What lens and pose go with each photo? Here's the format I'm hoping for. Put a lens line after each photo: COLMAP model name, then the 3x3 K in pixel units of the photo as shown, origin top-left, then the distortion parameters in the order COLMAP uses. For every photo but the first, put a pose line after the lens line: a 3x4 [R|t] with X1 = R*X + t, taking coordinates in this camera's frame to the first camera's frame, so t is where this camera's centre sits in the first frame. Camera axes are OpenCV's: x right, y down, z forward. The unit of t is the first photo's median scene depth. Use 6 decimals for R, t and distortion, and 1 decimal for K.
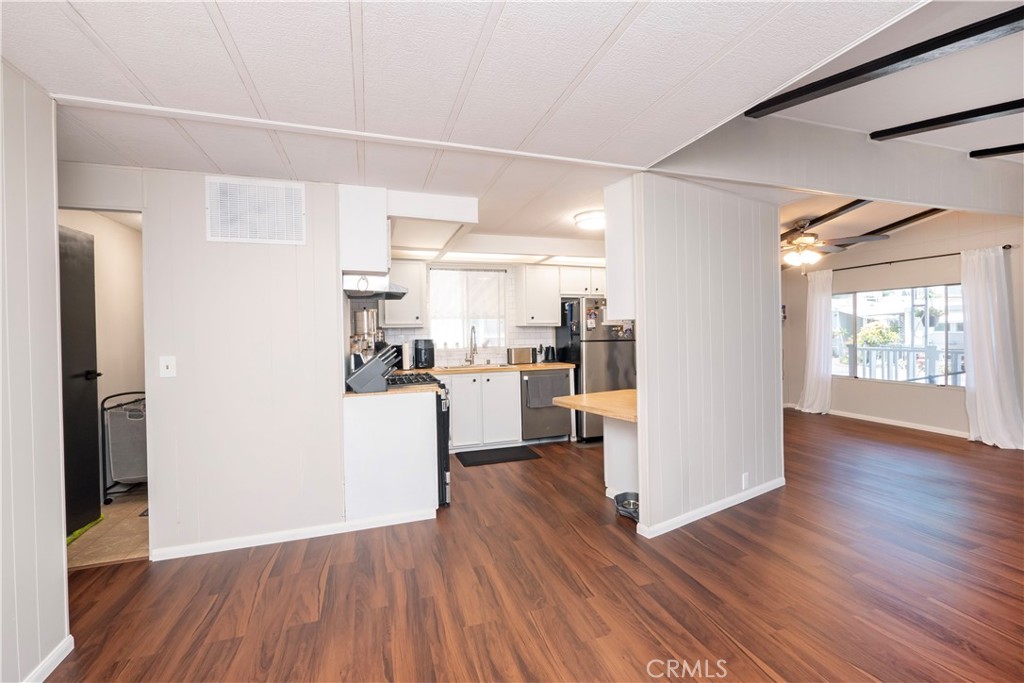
lens RADIAL K [[434.7, 0, 512.2], [0, 434.7, 331.7], [0, 0, 1]] dist [-0.000230, -0.000069]
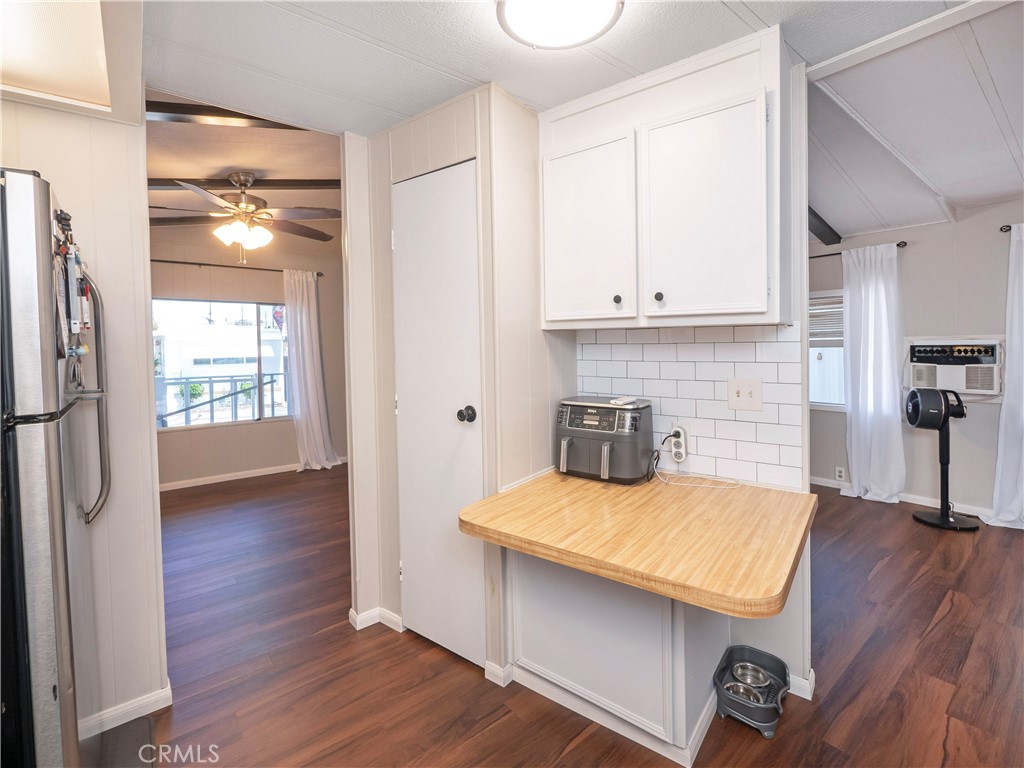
lens RADIAL K [[480.6, 0, 515.1], [0, 480.6, 361.2], [0, 0, 1]] dist [-0.000601, -0.000175]
pose [[-0.361035, -0.018127, 0.932376, -0.092805], [0.019865, 0.999435, 0.027123, -0.008285], [-0.932341, 0.028314, -0.360471, 0.932326]]
